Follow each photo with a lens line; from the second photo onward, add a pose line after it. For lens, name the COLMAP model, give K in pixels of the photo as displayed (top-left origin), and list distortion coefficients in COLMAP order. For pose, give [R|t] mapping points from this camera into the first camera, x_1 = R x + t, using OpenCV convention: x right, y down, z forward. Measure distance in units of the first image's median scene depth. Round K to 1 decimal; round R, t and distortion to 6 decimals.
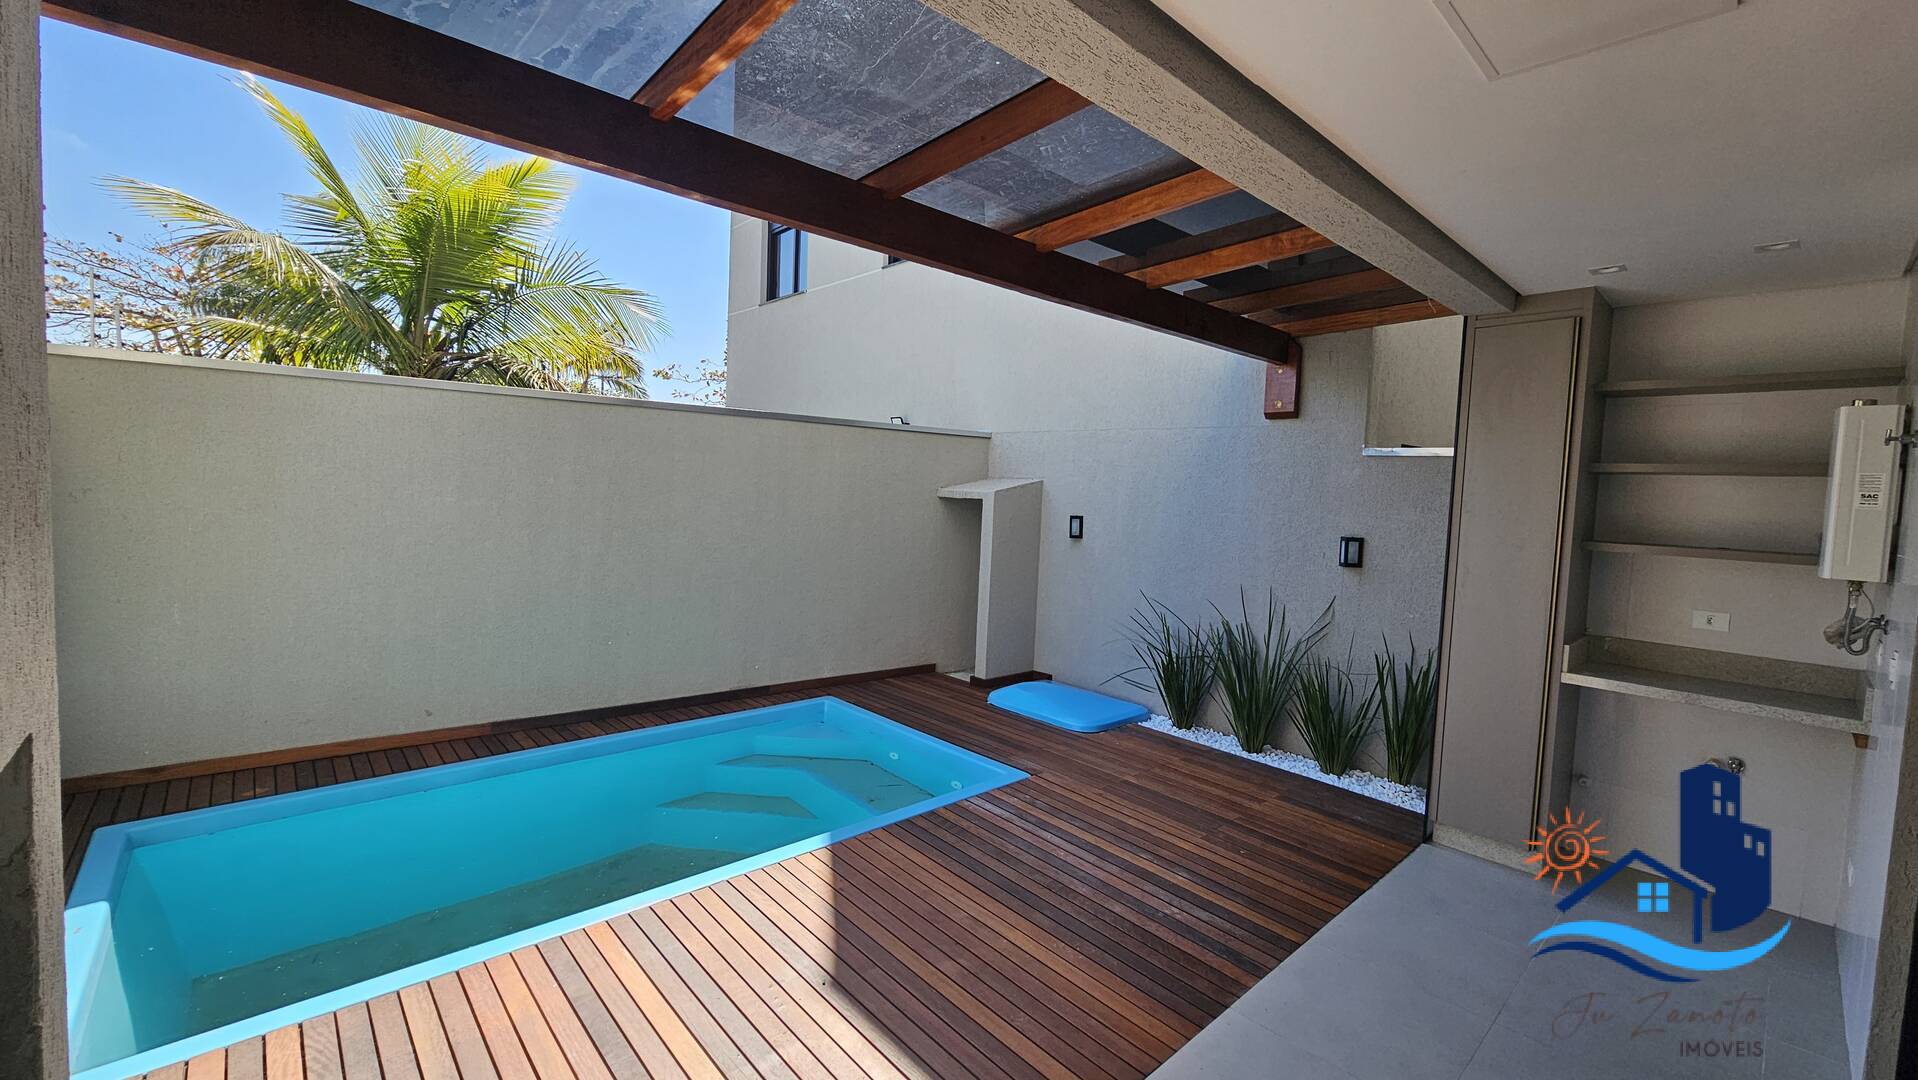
lens RADIAL K [[785.2, 0, 964.1], [0, 785.2, 533.7], [0, 0, 1]] dist [-0.001489, 0.000147]
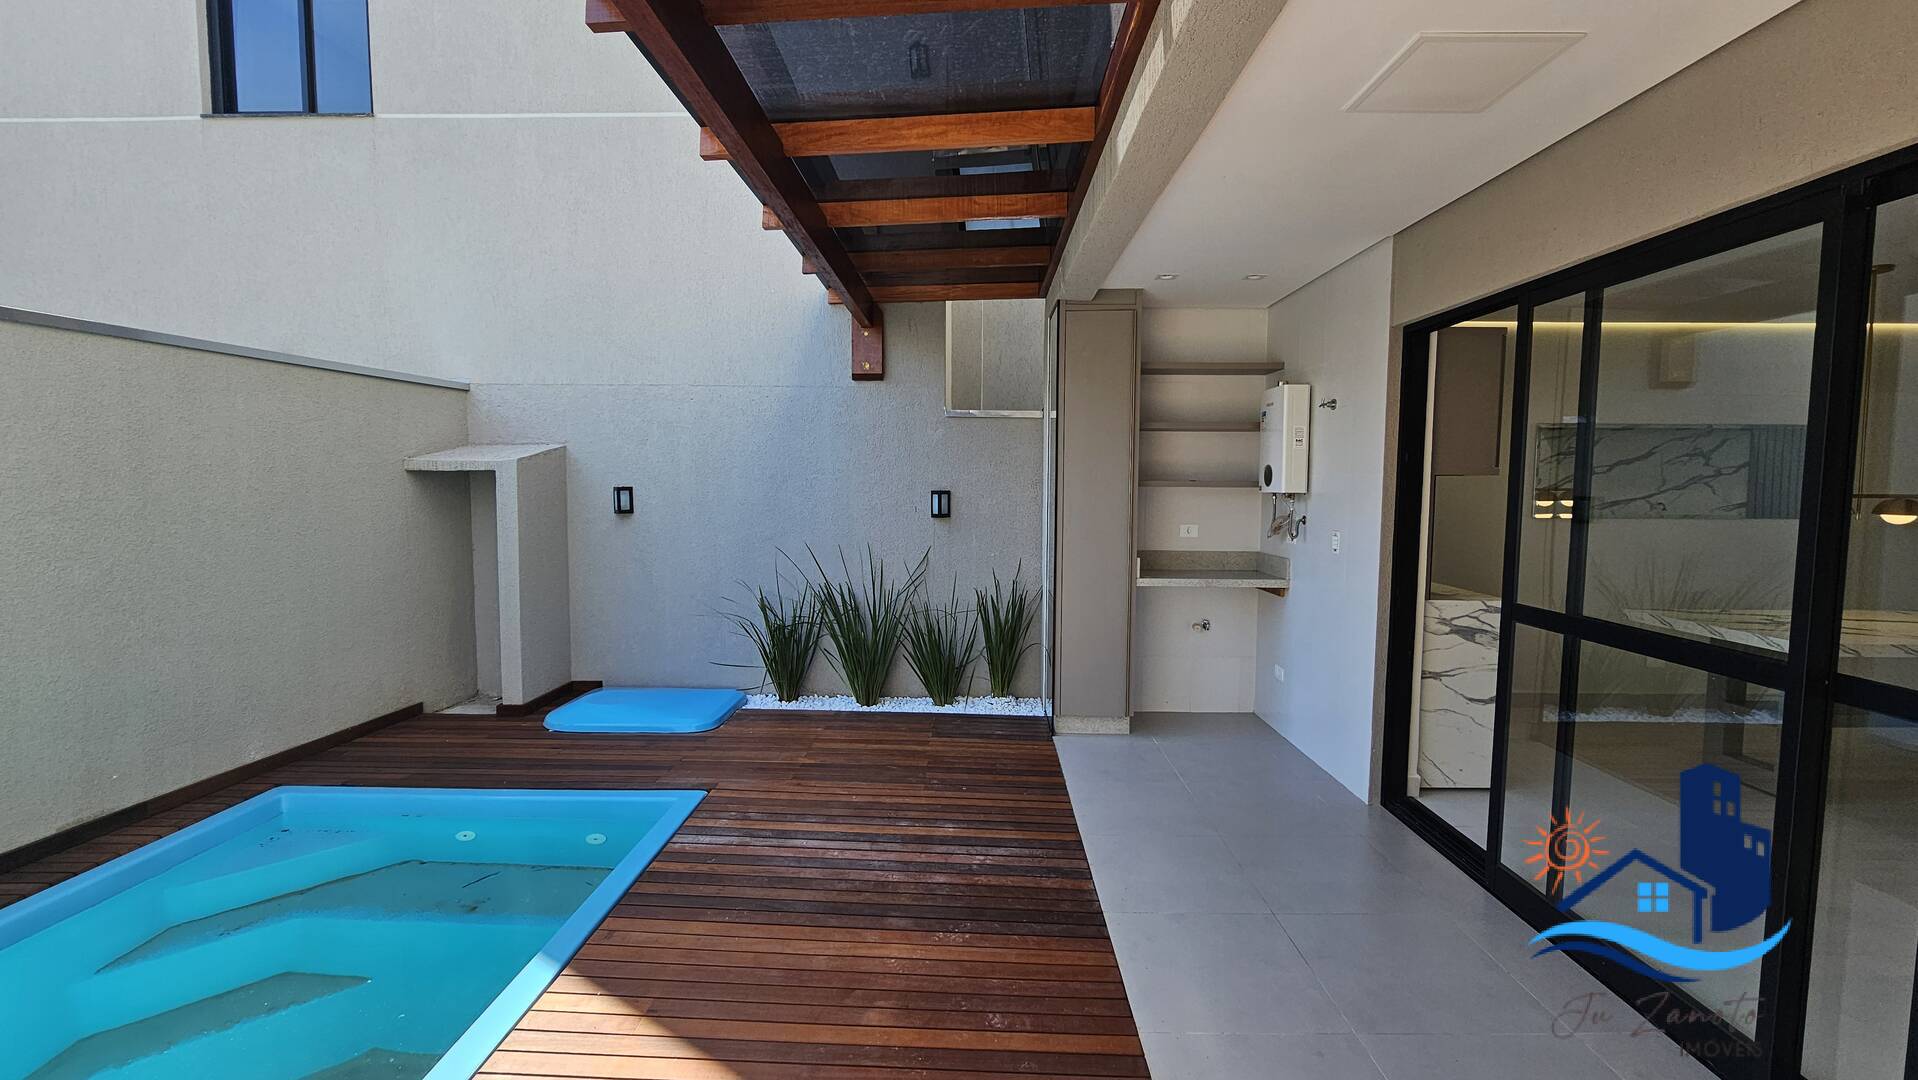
lens RADIAL K [[785.2, 0, 959.9], [0, 785.2, 538.1], [0, 0, 1]] dist [-0.001489, 0.000147]
pose [[0.688581, -0.088623, 0.719724, -0.295955], [0.064482, 0.996055, 0.060958, 0.005394], [-0.722287, 0.004435, 0.691579, 0.216076]]
